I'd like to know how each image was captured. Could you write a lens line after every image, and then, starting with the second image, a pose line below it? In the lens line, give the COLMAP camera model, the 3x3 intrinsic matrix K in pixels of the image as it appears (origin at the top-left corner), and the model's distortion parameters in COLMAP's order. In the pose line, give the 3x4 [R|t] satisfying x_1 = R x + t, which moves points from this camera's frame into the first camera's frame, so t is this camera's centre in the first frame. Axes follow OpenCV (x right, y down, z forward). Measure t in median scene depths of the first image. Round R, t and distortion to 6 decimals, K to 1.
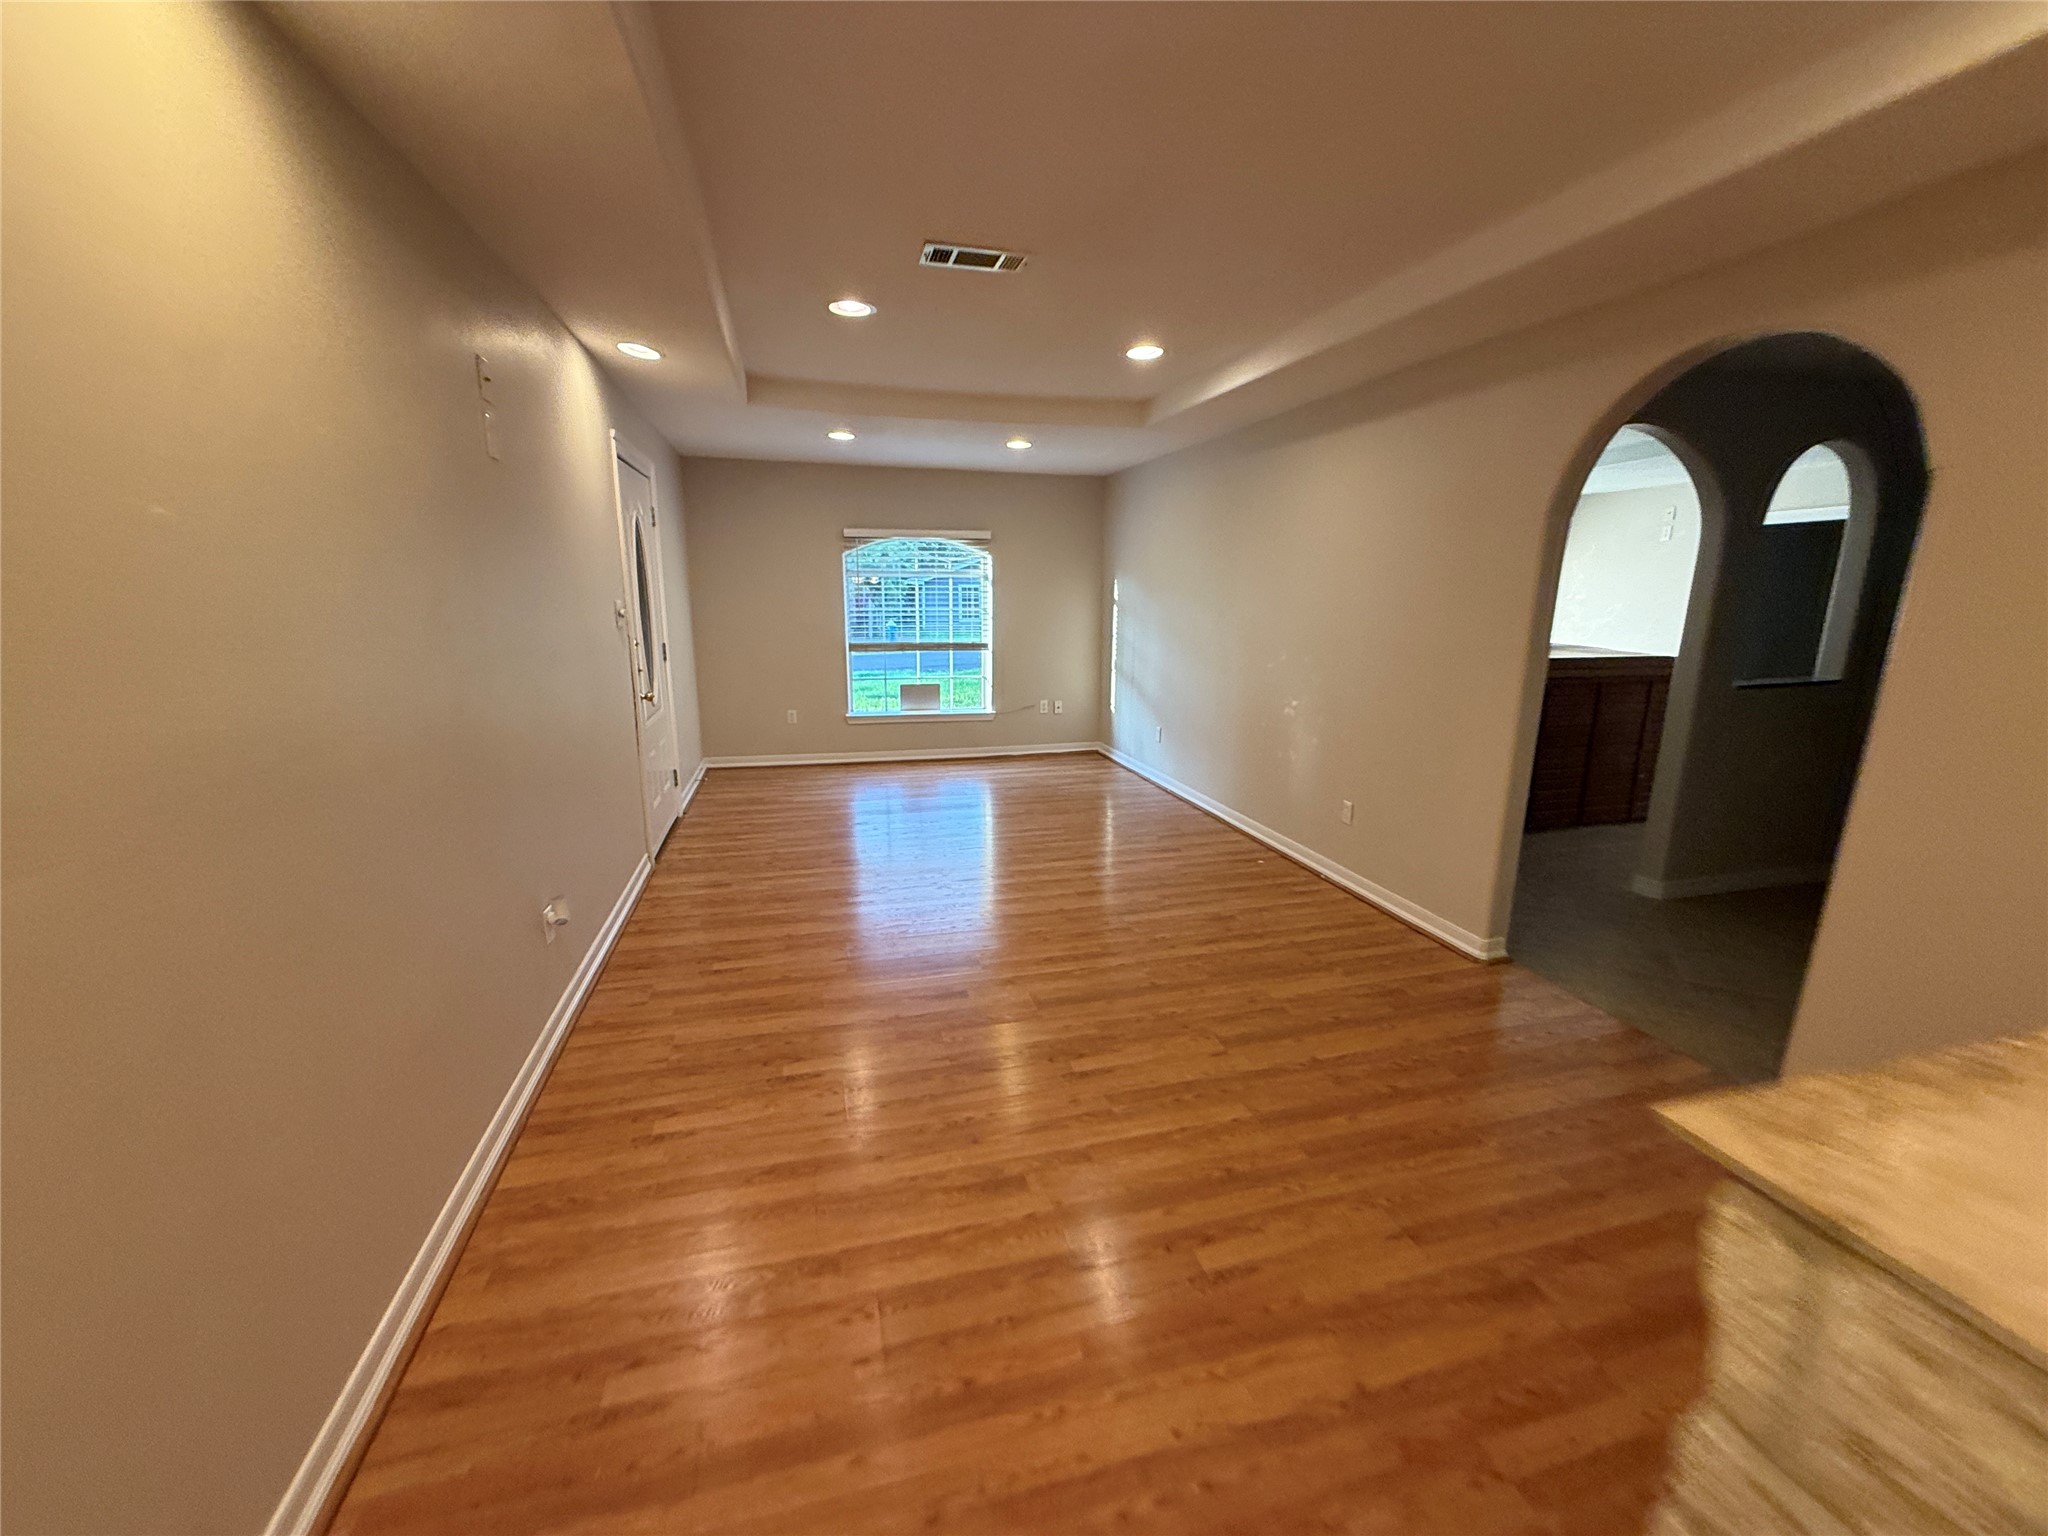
lens RADIAL K [[815.9, 0, 1019.2], [0, 815.9, 757.9], [0, 0, 1]] dist [0.001026, -0.000699]
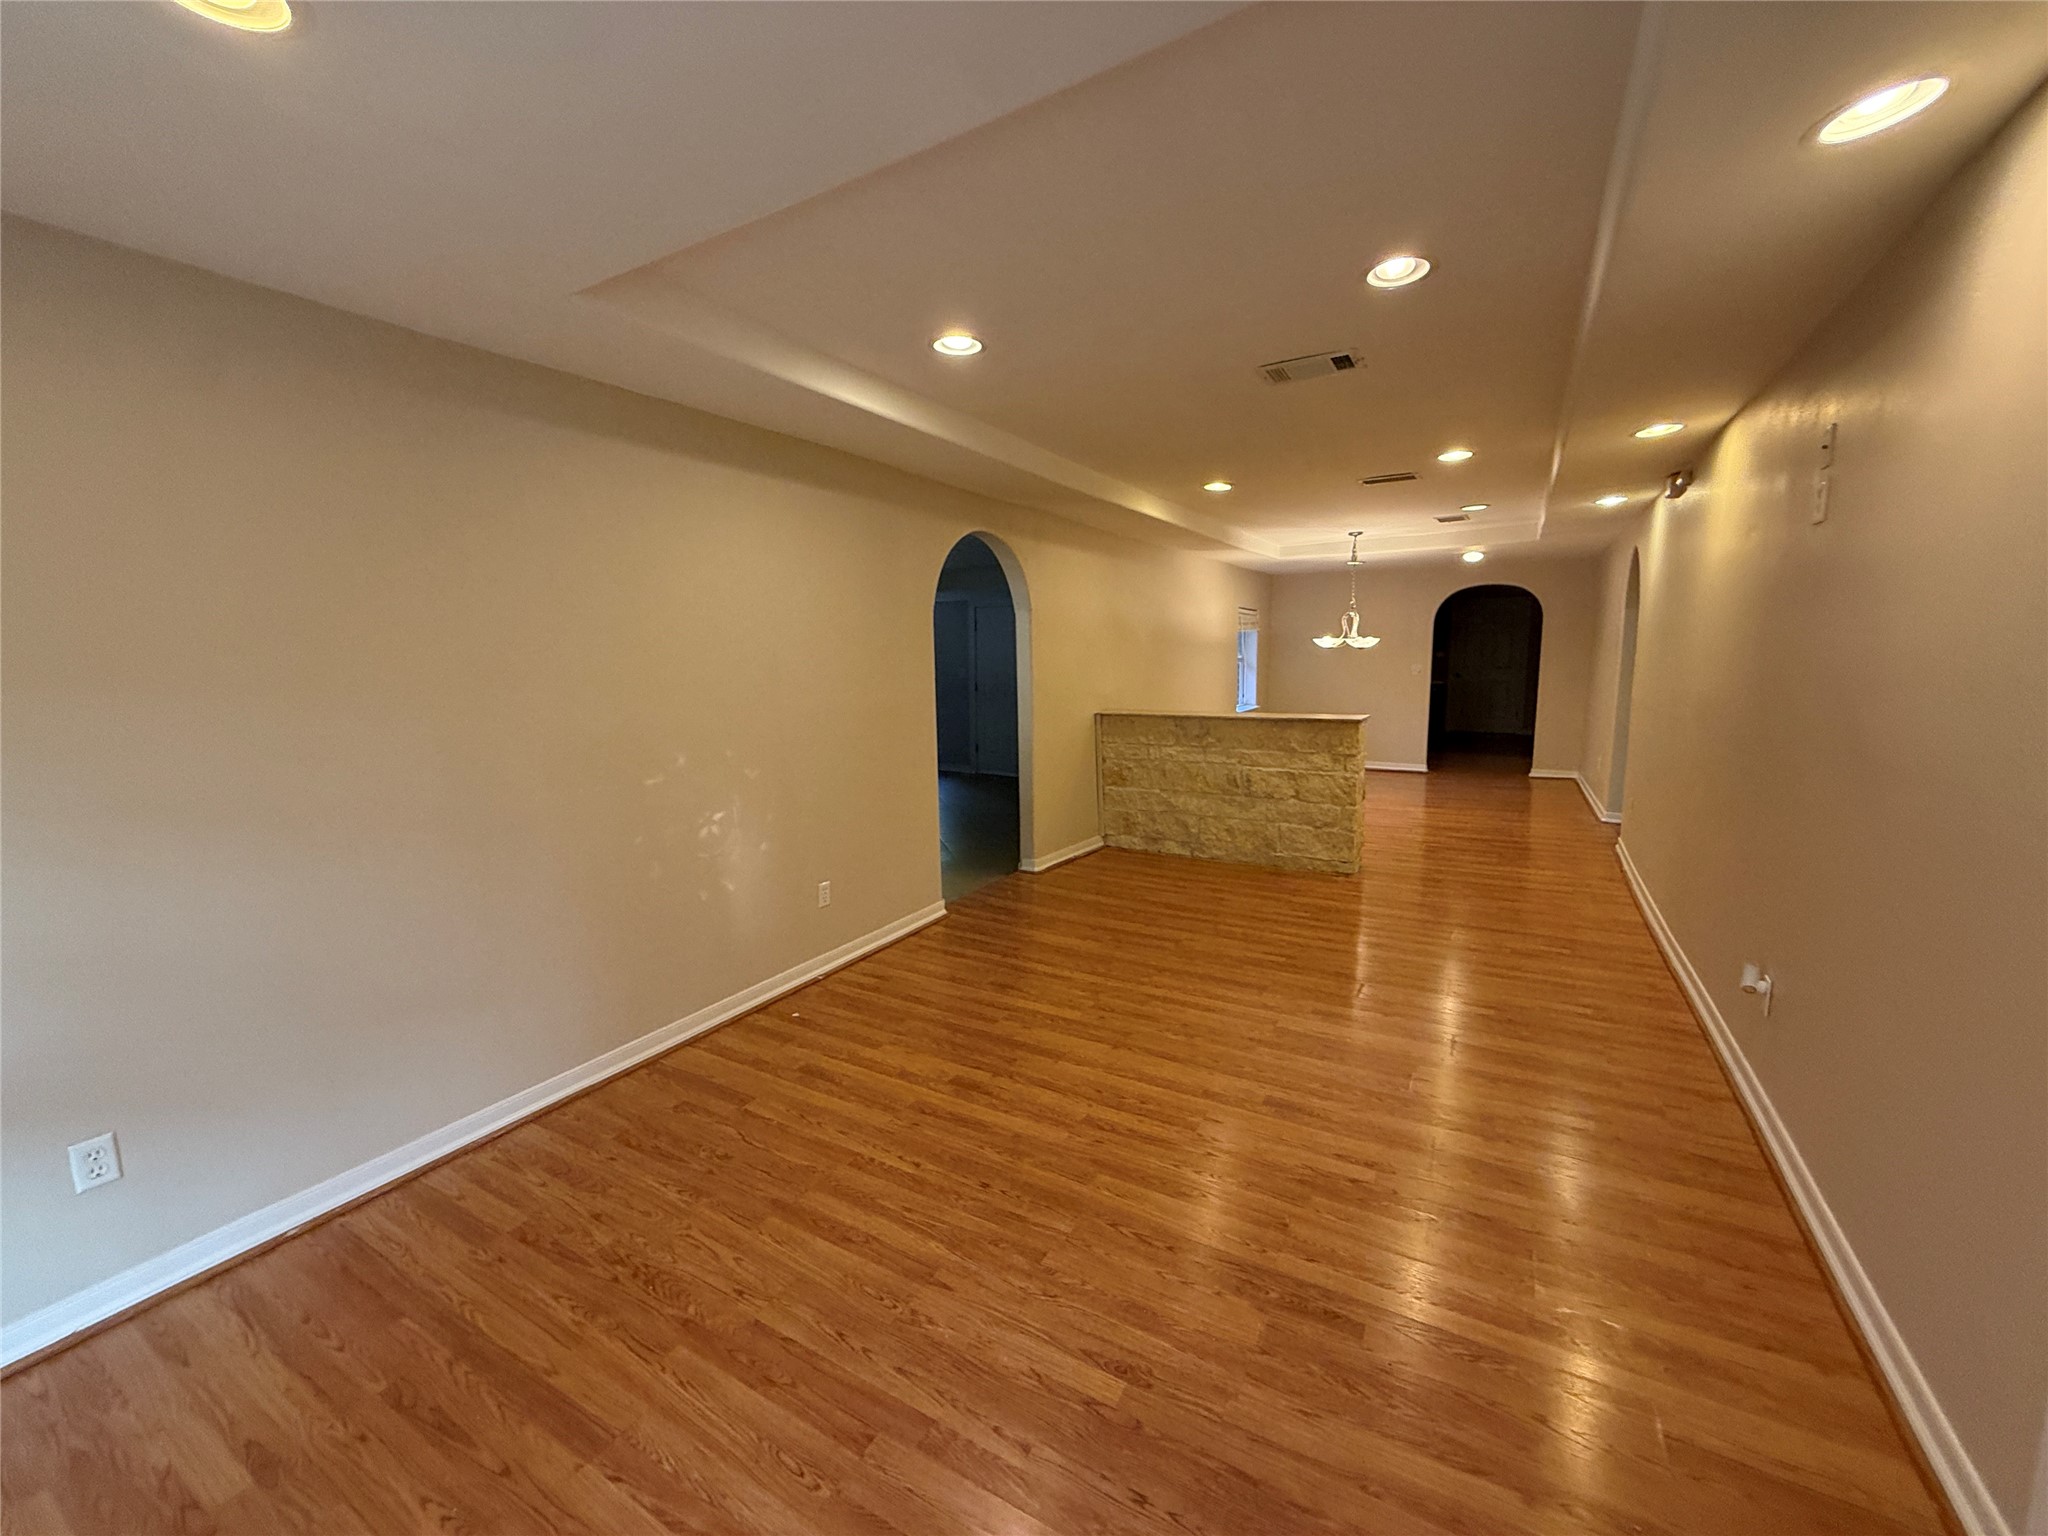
lens RADIAL K [[815.9, 0, 1019.2], [0, 815.9, 764.0], [0, 0, 1]] dist [0.001026, -0.000699]
pose [[-0.696345, -0.095931, 0.711267, -0.437038], [0.159379, 0.945613, 0.283574, -0.329047], [-0.699787, 0.310827, -0.643183, 1.512689]]
